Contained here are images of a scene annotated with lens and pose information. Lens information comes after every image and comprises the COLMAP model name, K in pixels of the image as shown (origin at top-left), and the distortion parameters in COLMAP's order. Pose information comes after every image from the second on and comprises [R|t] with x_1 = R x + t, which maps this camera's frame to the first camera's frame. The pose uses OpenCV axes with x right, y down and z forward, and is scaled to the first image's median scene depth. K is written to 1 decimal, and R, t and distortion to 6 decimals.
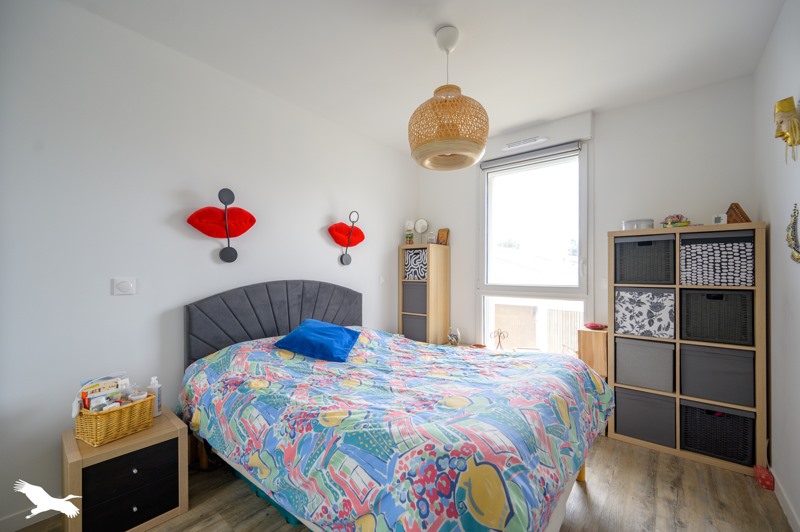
lens RADIAL K [[321.3, 0, 401.7], [0, 321.3, 274.5], [0, 0, 1]] dist [-0.001101, 0.000036]
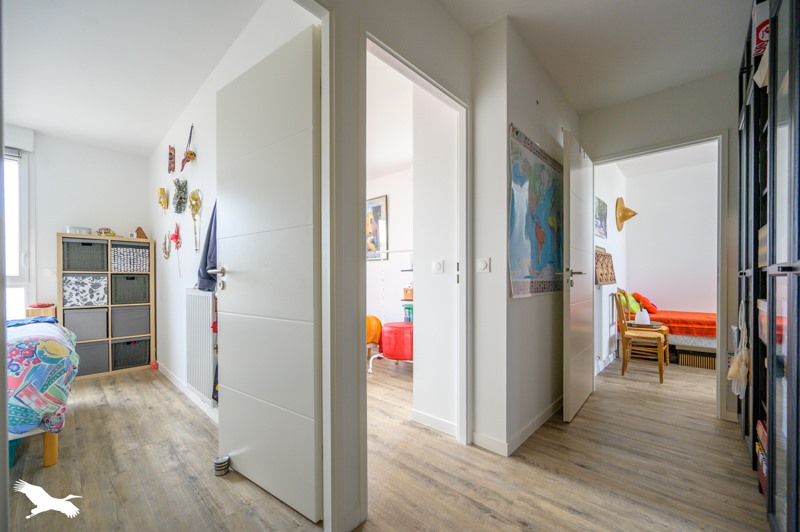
lens RADIAL K [[321.3, 0, 401.7], [0, 321.3, 274.5], [0, 0, 1]] dist [-0.001101, 0.000036]
pose [[0.056399, 0.009607, 0.998362, -0.680831], [0.011276, 0.999884, -0.010258, 0.080038], [-0.998345, 0.011836, 0.056284, -0.570976]]
